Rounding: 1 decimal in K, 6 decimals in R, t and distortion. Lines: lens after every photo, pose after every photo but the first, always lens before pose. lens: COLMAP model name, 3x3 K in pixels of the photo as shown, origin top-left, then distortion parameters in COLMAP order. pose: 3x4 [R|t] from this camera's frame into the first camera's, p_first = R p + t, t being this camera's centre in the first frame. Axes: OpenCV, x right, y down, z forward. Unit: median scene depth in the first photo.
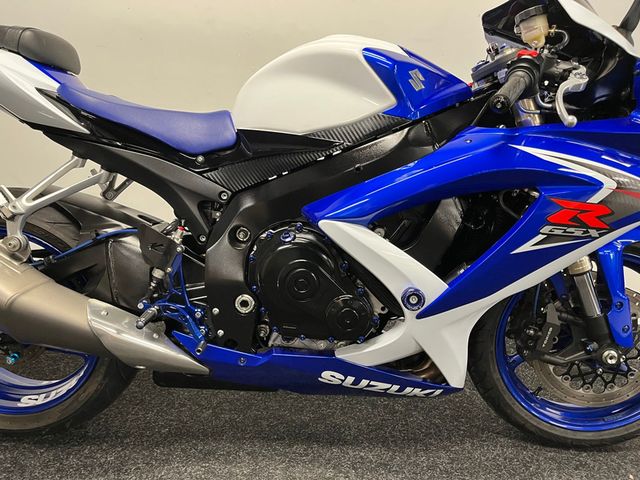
lens RADIAL K [[485.5, 0, 323.1], [0, 485.5, 242.6], [0, 0, 1]] dist [0.081618, -0.114145]
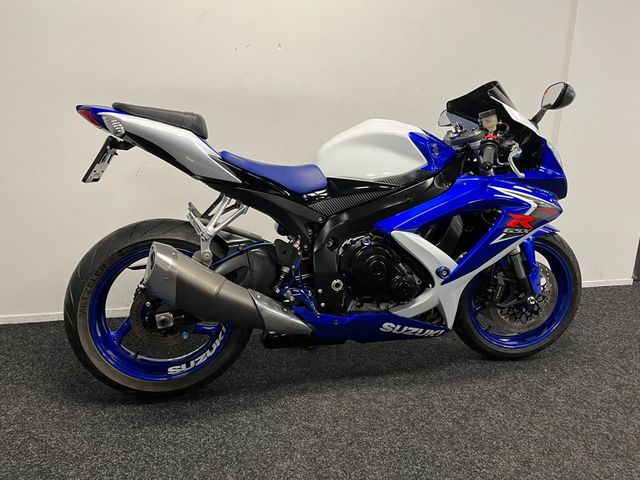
lens RADIAL K [[485.5, 0, 323.1], [0, 485.5, 242.6], [0, 0, 1]] dist [0.081618, -0.114145]
pose [[0.962667, -0.053691, 0.265311, -0.617282], [0.058639, 0.998221, -0.010755, -0.000668], [-0.264262, 0.025911, 0.964103, -0.529881]]
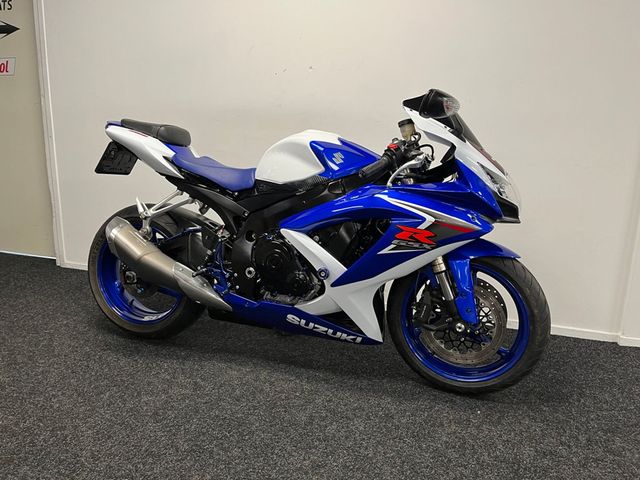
lens RADIAL K [[485.5, 0, 323.1], [0, 485.5, 242.6], [0, 0, 1]] dist [0.081618, -0.114145]
pose [[0.956811, 0.072660, -0.281484, 0.607898], [-0.087423, 0.995359, -0.040230, 0.062286], [0.277254, 0.063100, 0.958722, -0.691217]]
